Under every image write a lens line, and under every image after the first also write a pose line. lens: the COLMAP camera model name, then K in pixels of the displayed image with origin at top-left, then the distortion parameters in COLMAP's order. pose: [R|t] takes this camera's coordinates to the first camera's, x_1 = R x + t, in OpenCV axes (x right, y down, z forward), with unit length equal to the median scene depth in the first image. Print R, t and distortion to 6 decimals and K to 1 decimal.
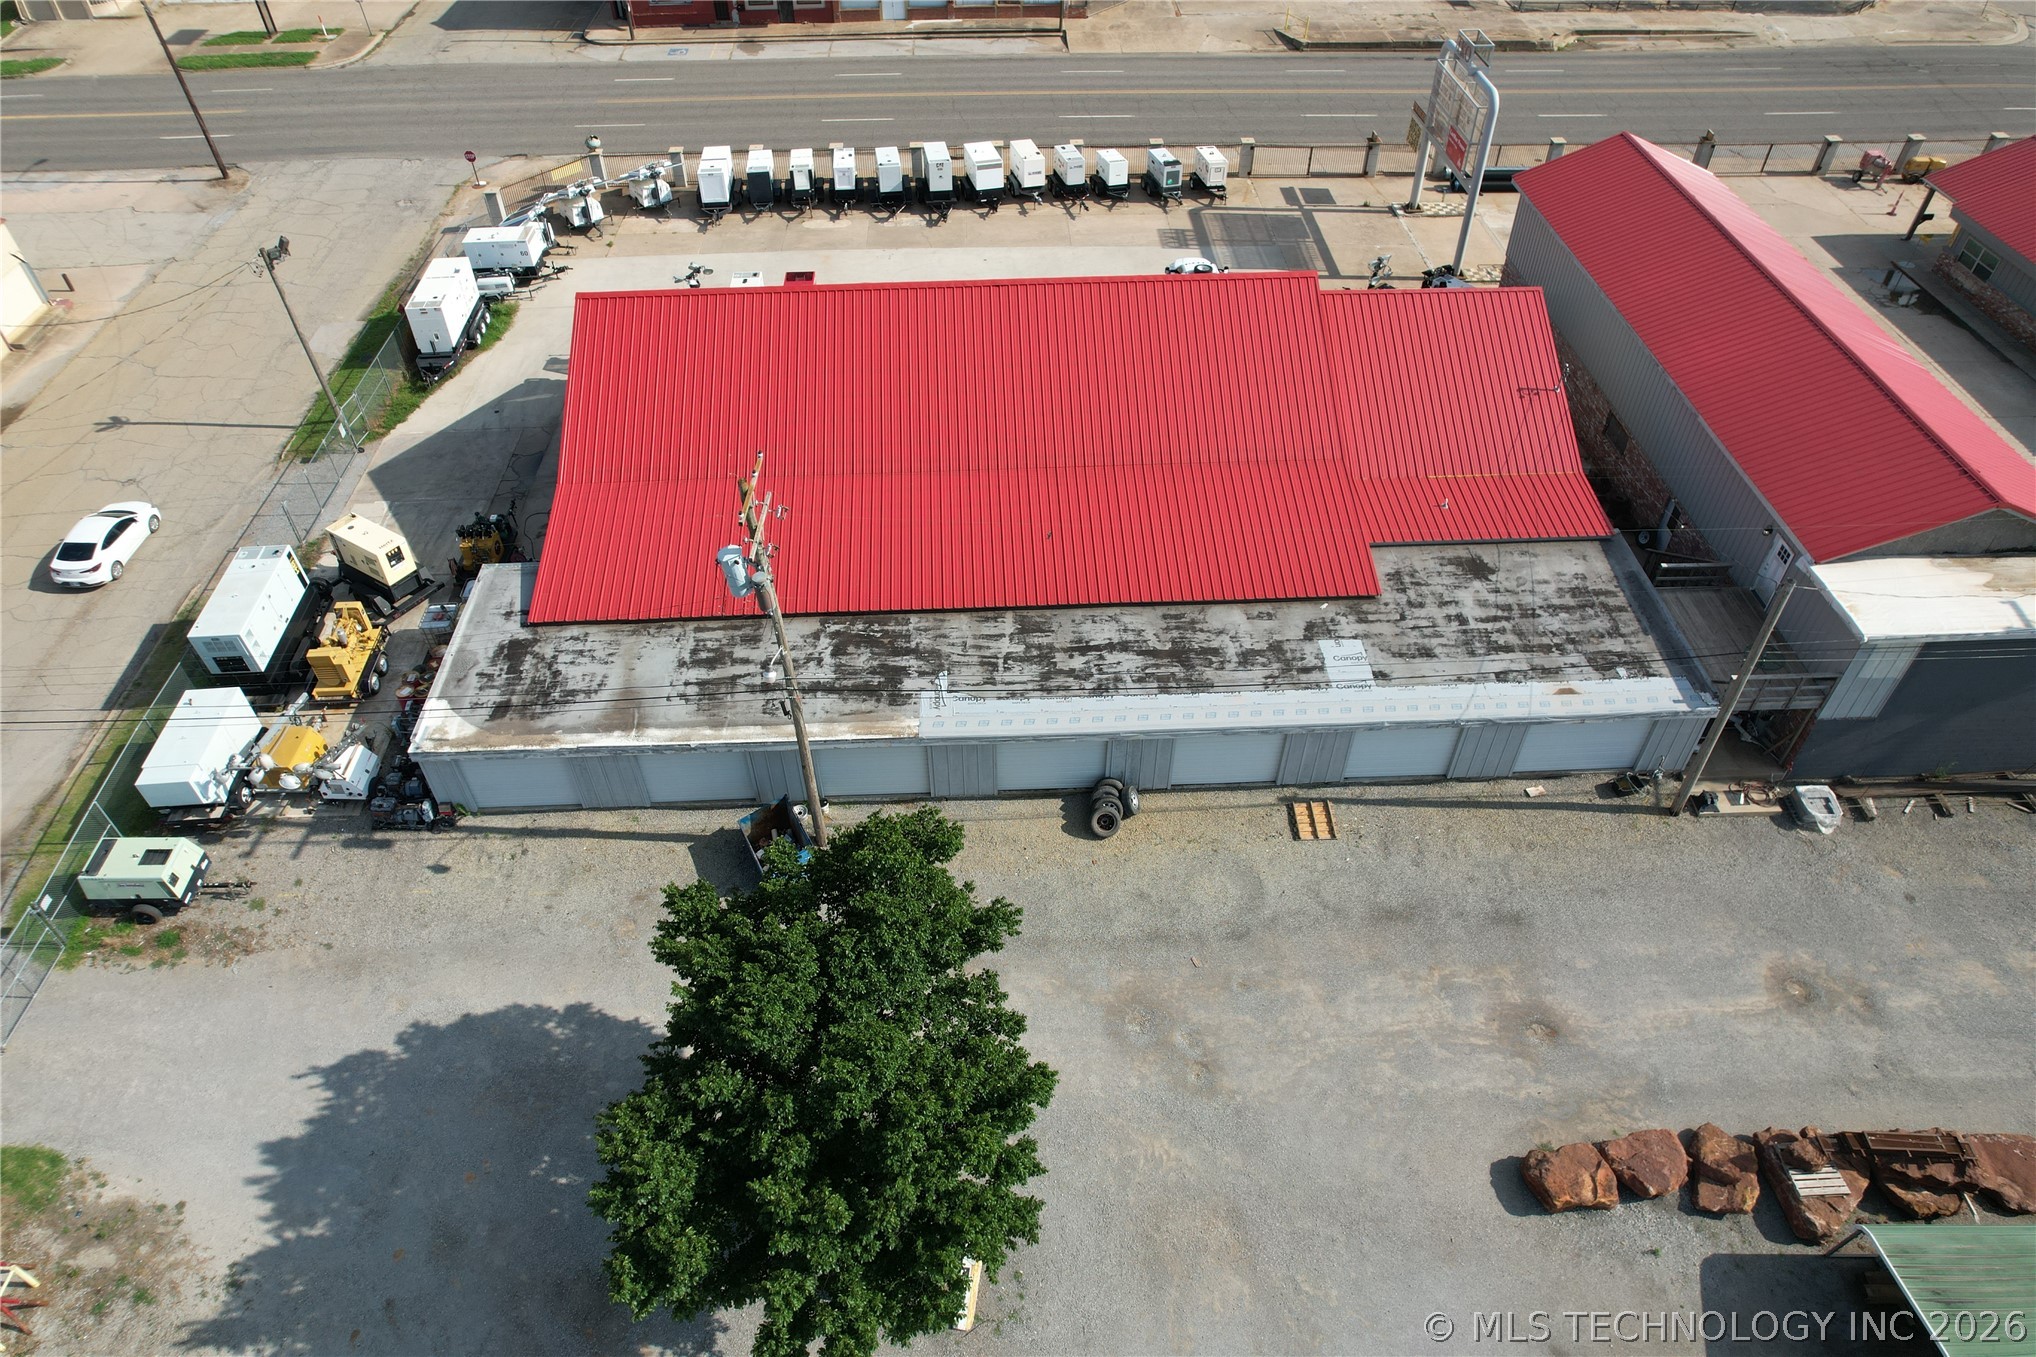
lens RADIAL K [[1299.8, 0, 1011.0], [0, 1299.8, 691.3], [0, 0, 1]] dist [-0.085034, 0.080563]
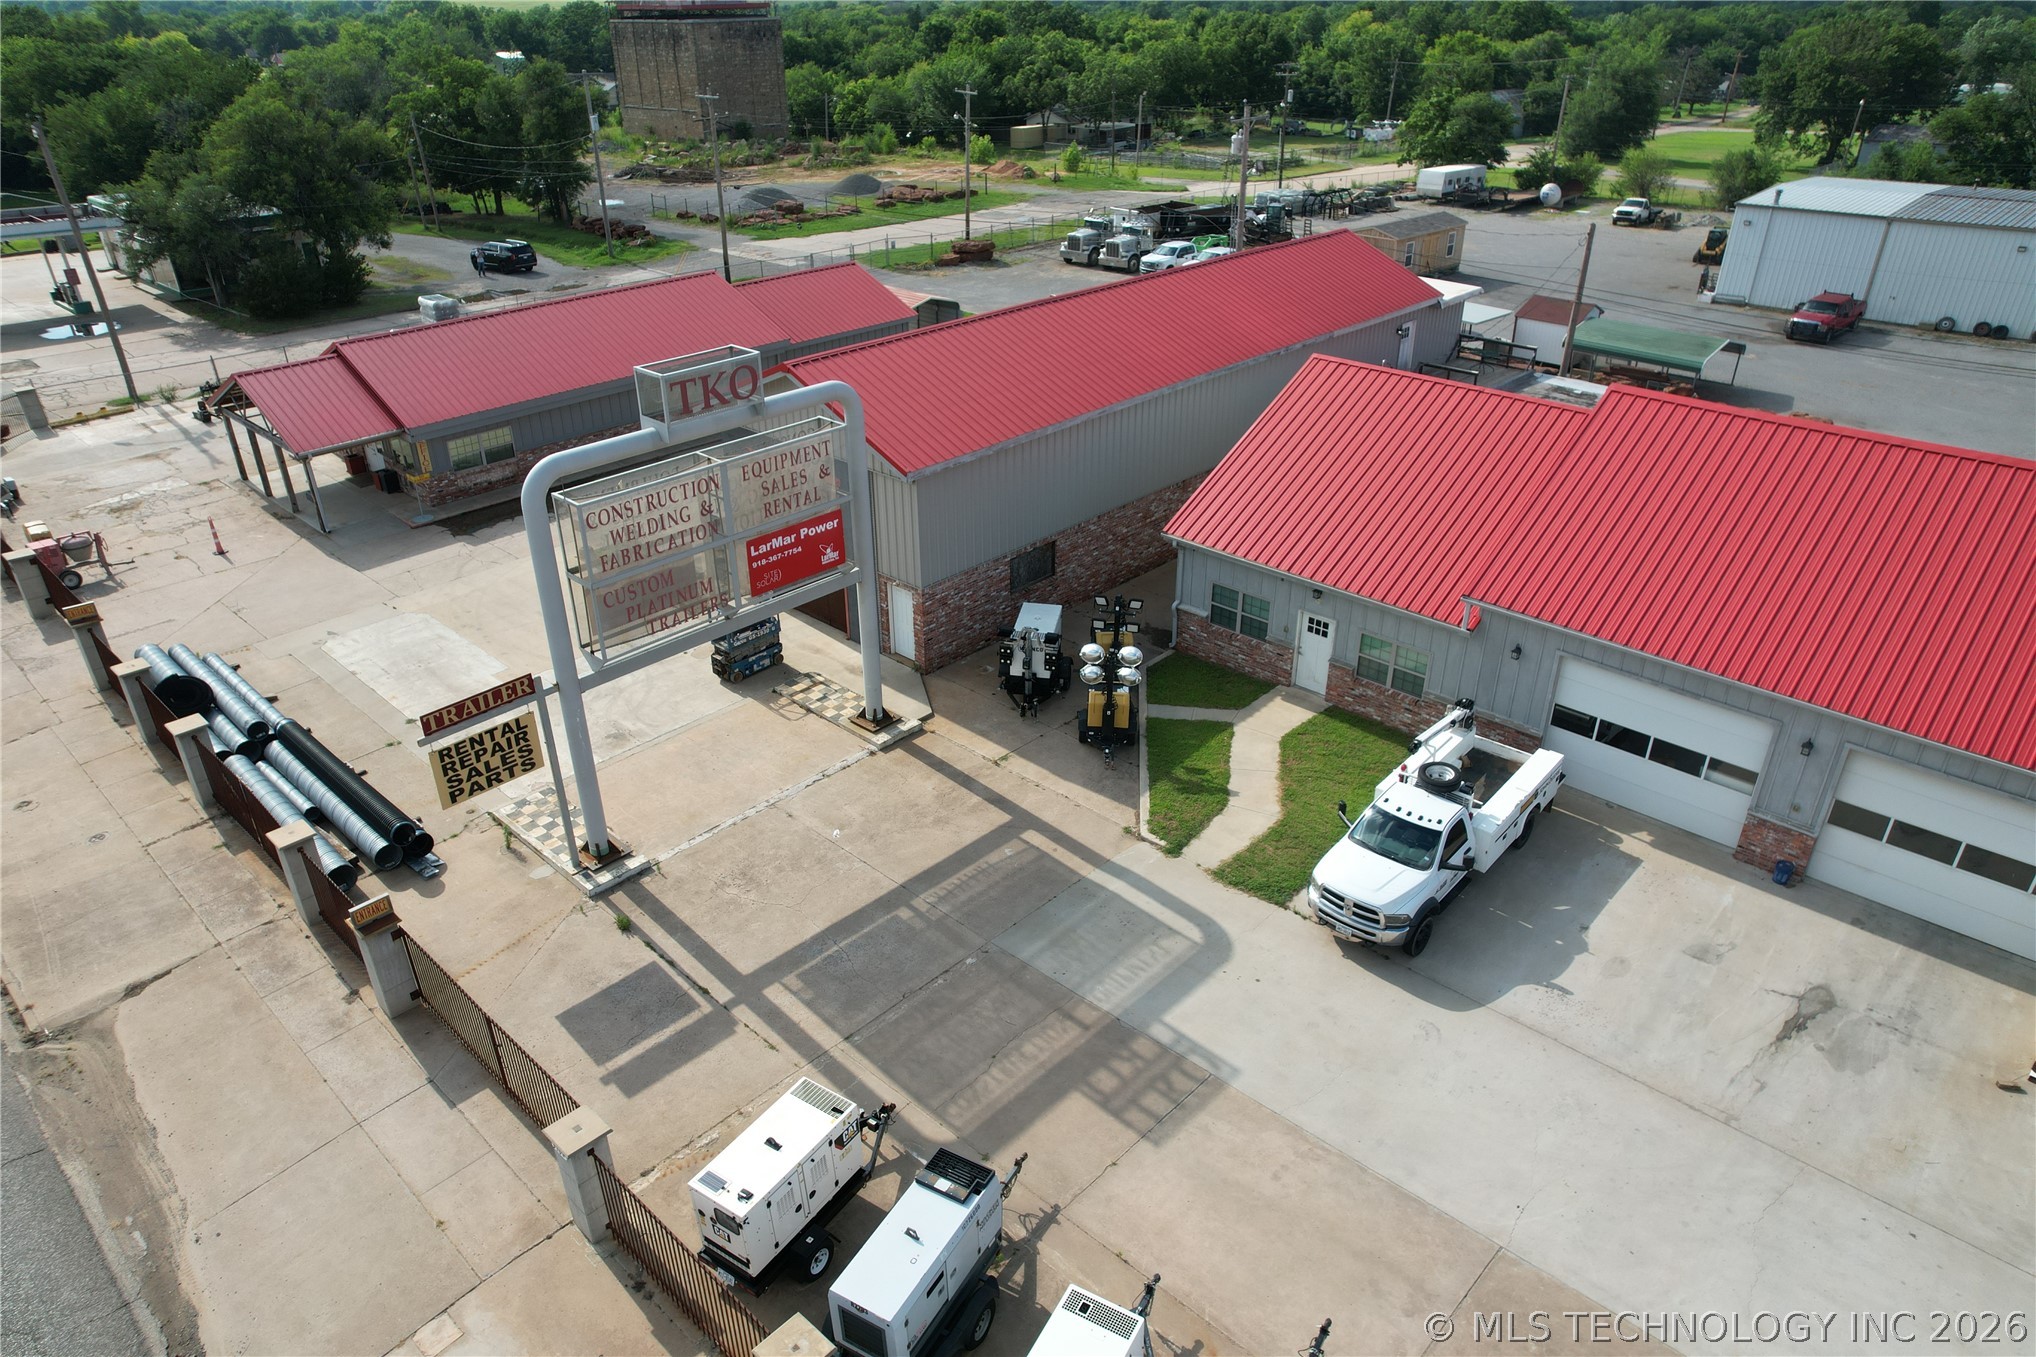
lens RADIAL K [[1302.7, 0, 1010.6], [0, 1302.7, 693.3], [0, 0, 1]] dist [-0.089963, 0.084093]
pose [[-0.703704, -0.331537, 0.628398, -0.014262], [0.500944, 0.395683, 0.769734, -0.653844], [-0.503842, 0.856457, -0.112362, 0.949788]]
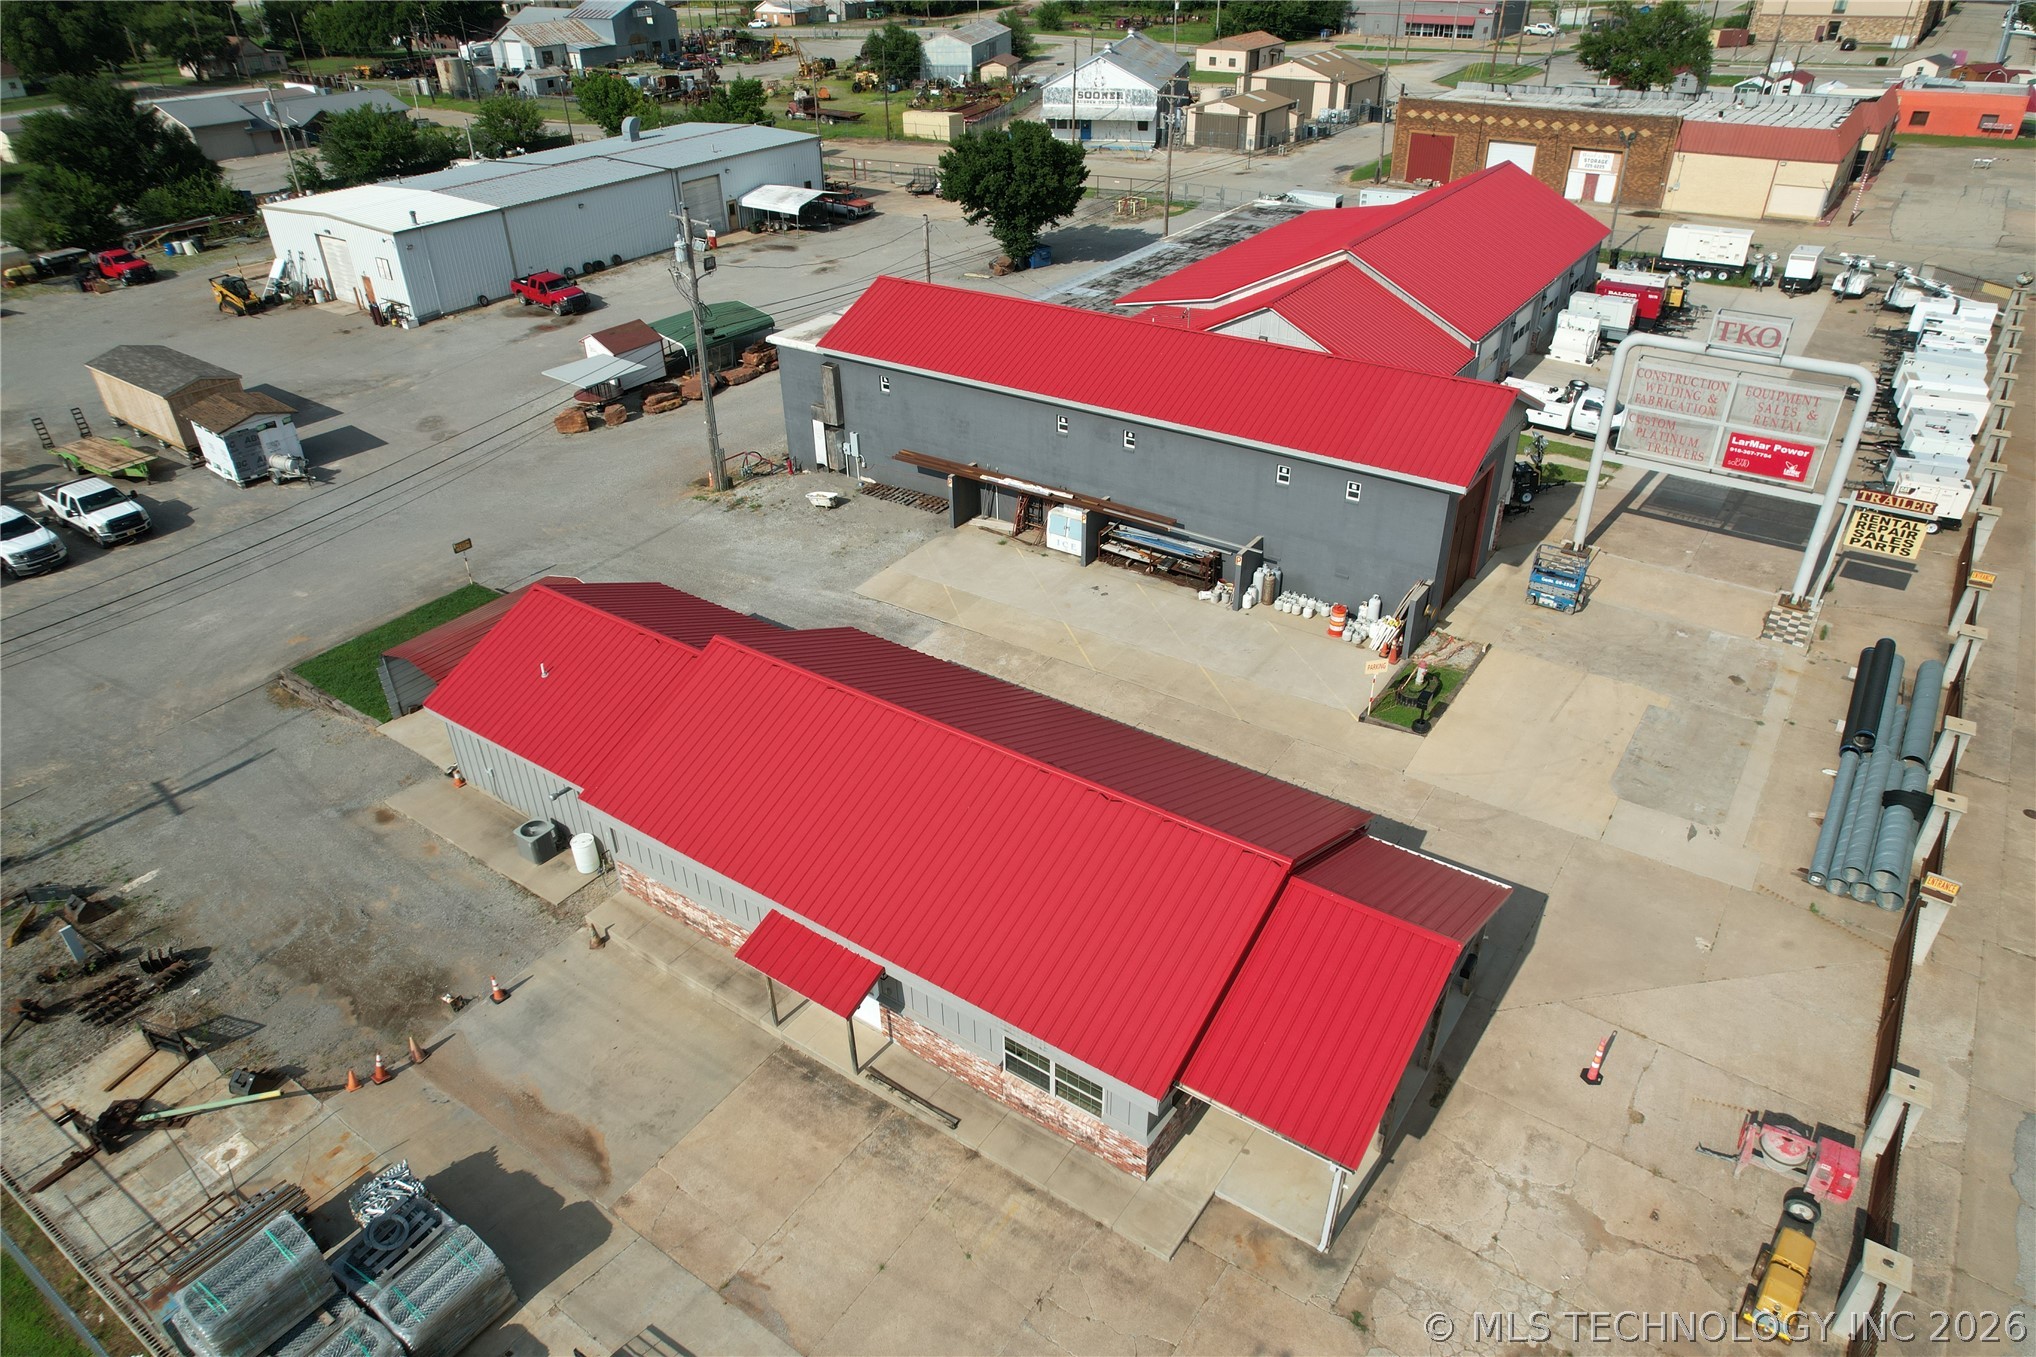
lens RADIAL K [[1302.7, 0, 1010.6], [0, 1302.7, 693.3], [0, 0, 1]] dist [-0.089963, 0.084093]
pose [[-0.597815, 0.444080, -0.667390, 1.052181], [-0.537400, 0.395747, 0.744705, -0.647783], [0.594826, 0.803852, 0.002065, 0.799069]]
